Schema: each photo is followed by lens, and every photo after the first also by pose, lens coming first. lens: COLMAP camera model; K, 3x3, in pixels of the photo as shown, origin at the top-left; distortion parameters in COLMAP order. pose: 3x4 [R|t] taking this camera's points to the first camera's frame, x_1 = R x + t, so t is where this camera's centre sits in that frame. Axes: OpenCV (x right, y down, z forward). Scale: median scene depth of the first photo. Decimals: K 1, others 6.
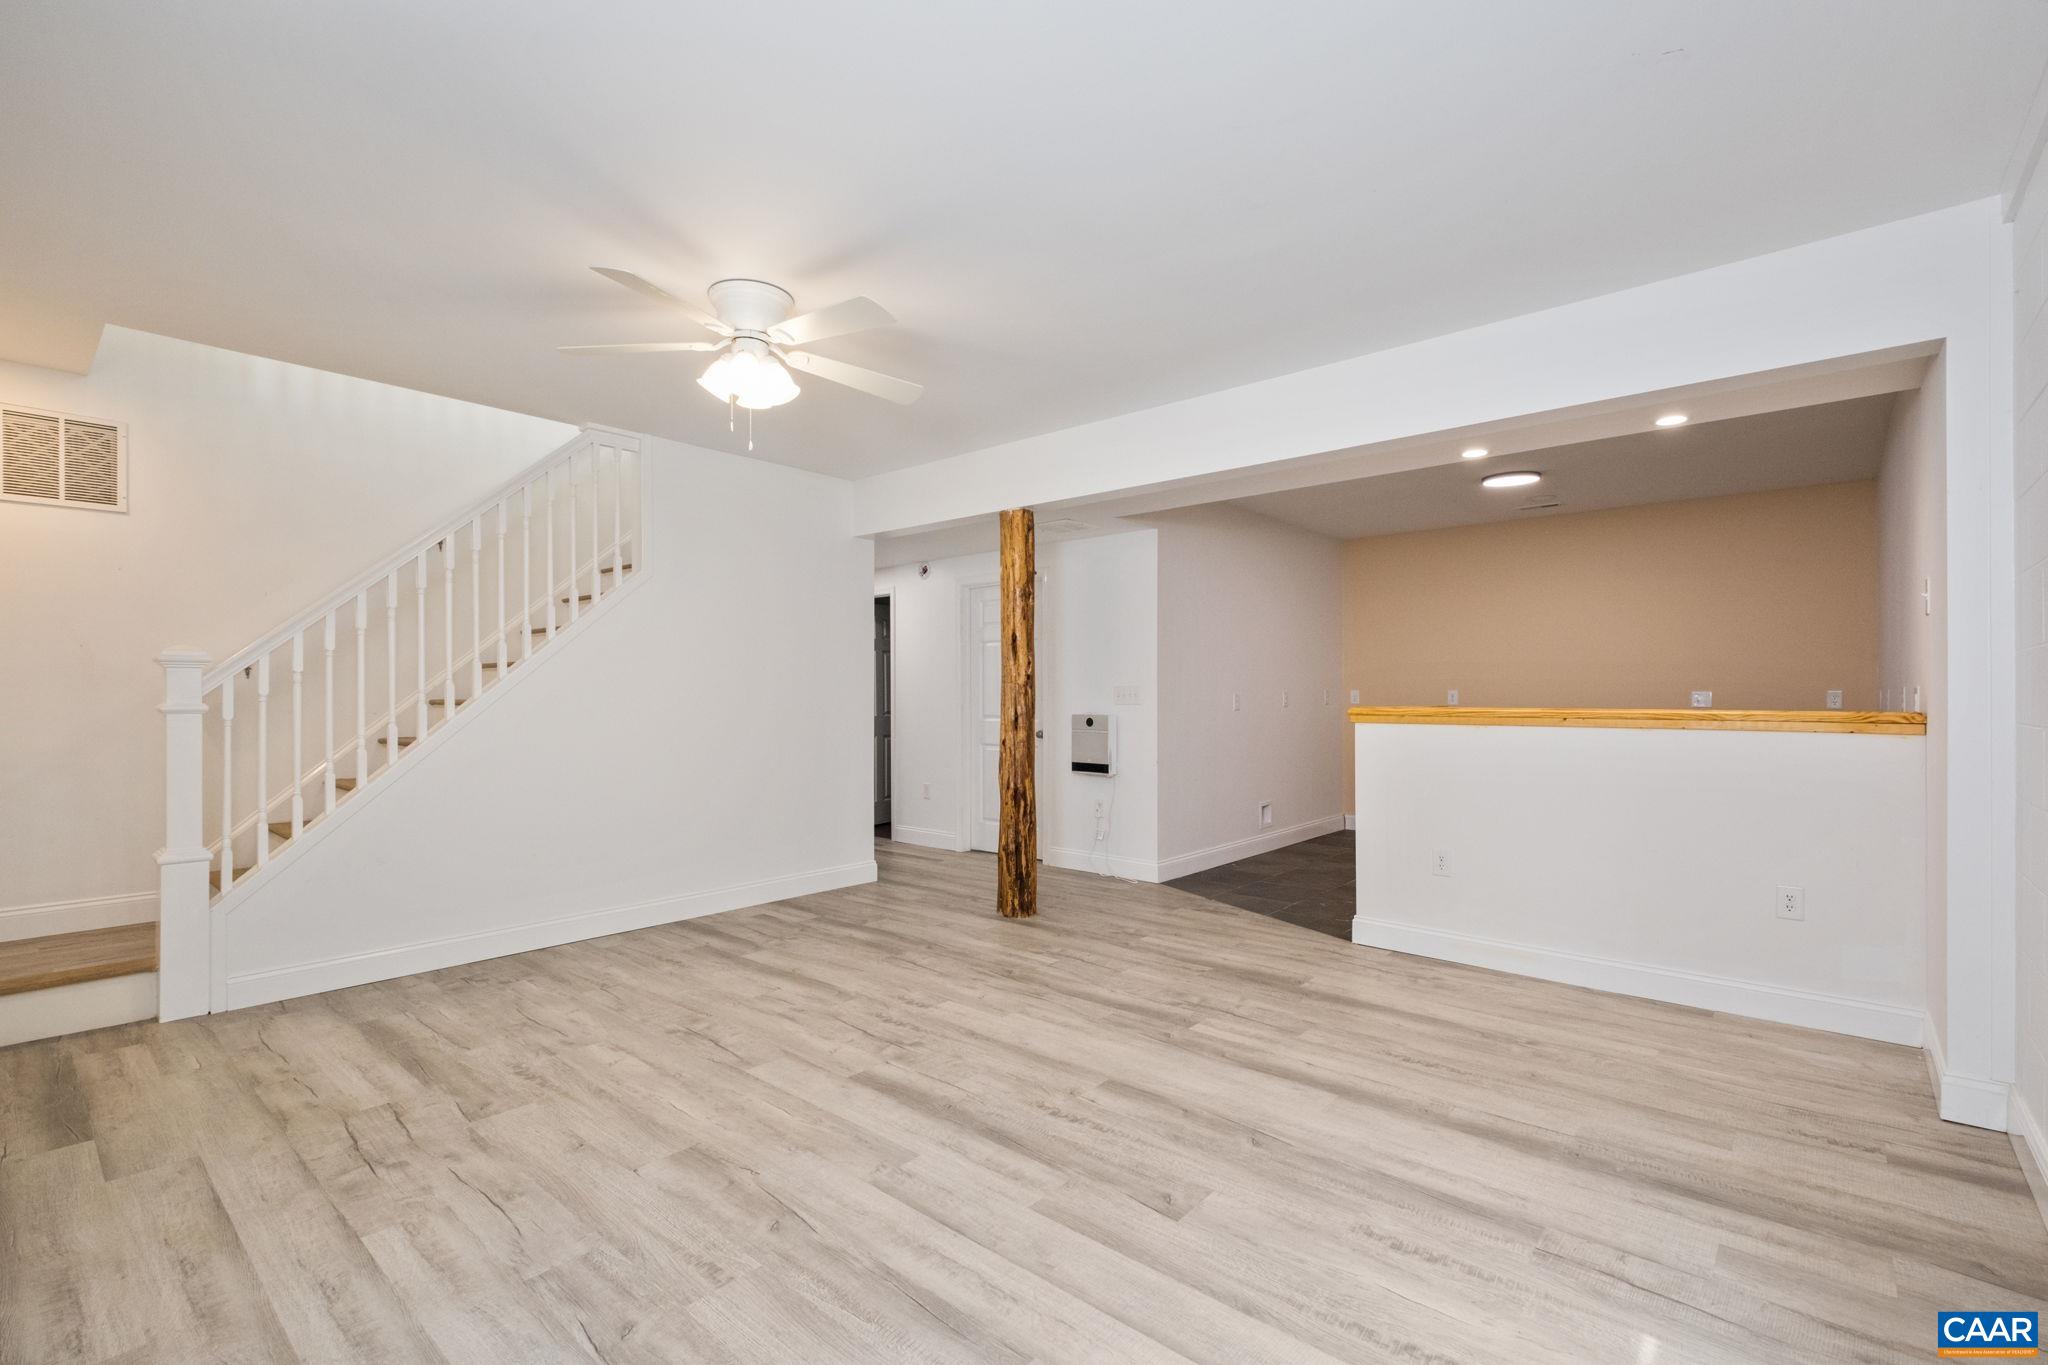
lens RADIAL K [[916.3, 0, 1023.0], [0, 916.3, 693.8], [0, 0, 1]] dist [-0.003439, -0.001749]
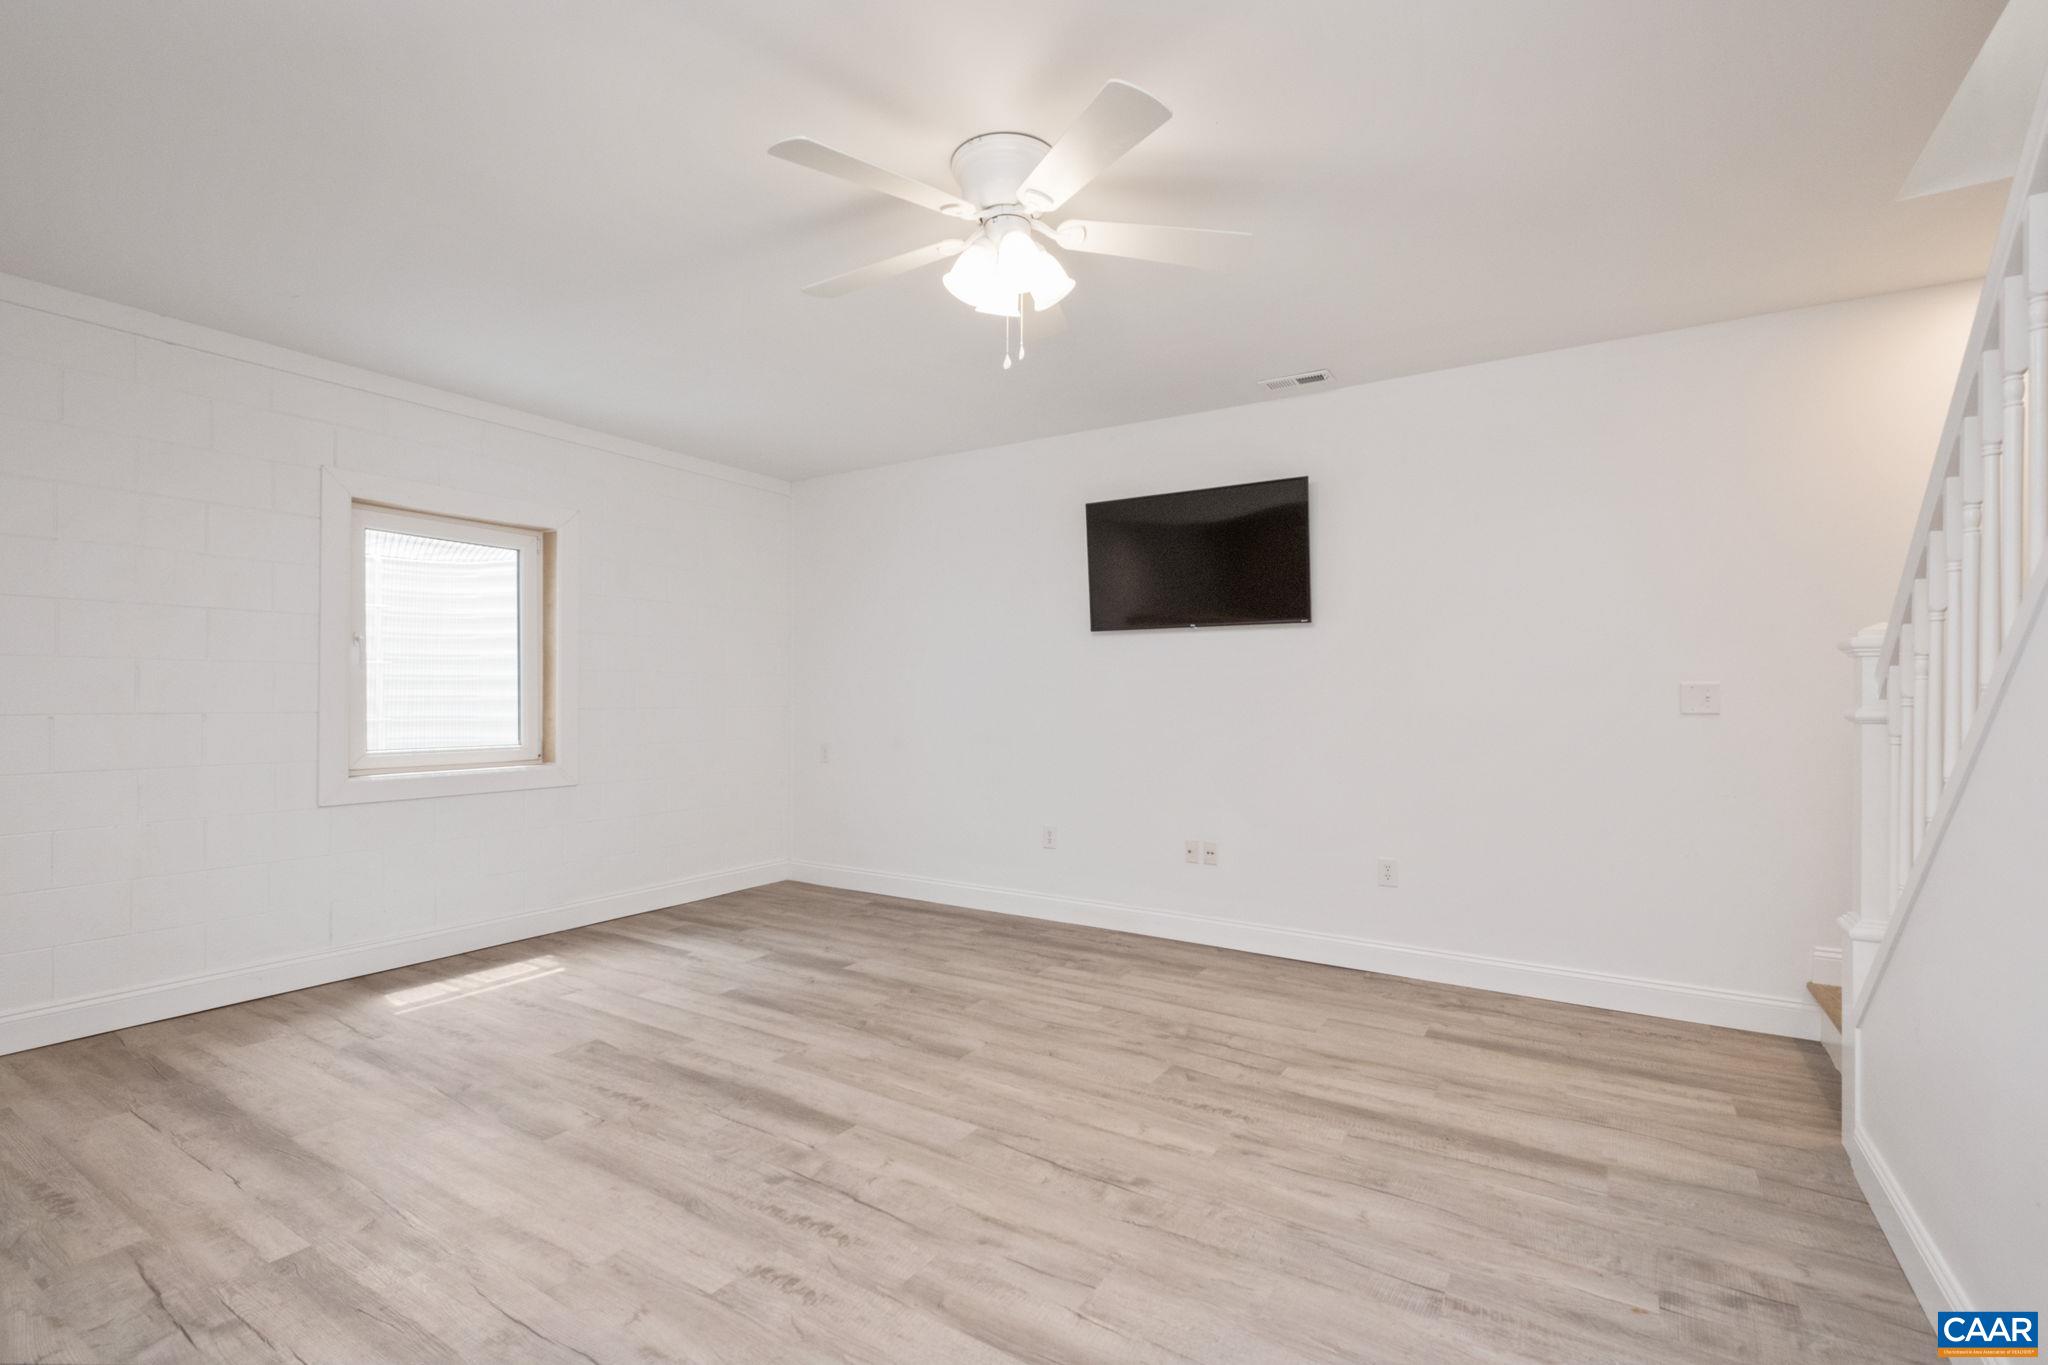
lens RADIAL K [[916.3, 0, 1024.5], [0, 916.3, 689.4], [0, 0, 1]] dist [-0.003439, -0.001749]
pose [[-0.987819, -0.004136, -0.155553, -0.214939], [-0.002436, 0.999935, -0.011120, 0.007779], [0.155589, -0.010606, -0.987765, 1.912949]]
